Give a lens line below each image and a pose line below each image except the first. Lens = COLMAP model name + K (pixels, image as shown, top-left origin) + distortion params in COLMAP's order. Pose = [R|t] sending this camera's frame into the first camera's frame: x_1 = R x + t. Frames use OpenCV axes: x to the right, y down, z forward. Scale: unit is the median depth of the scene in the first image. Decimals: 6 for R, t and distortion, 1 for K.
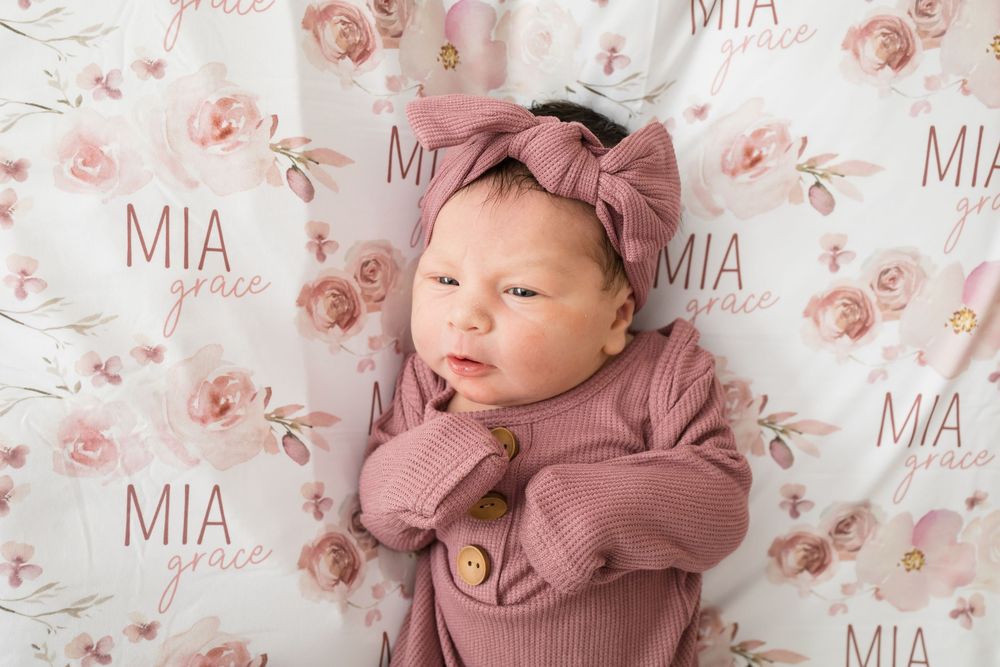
lens RADIAL K [[1026.2, 0, 499.0], [0, 1026.2, 337.0], [0, 0, 1]] dist [0.004532, 0.000000]
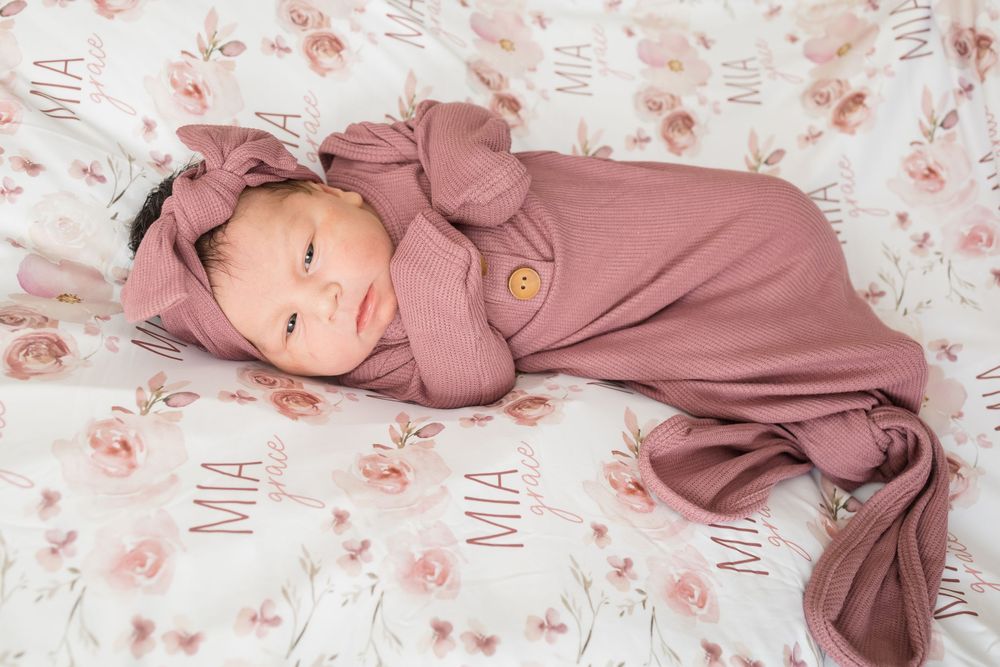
lens RADIAL K [[1026.2, 0, 498.0], [0, 1026.2, 331.4], [0, 0, 1]] dist [0.004532, 0.000000]
pose [[-0.036524, -0.887073, 0.460183, -0.626080], [0.981784, 0.054068, 0.182147, -0.025327], [-0.186458, 0.458453, 0.868939, -0.012376]]
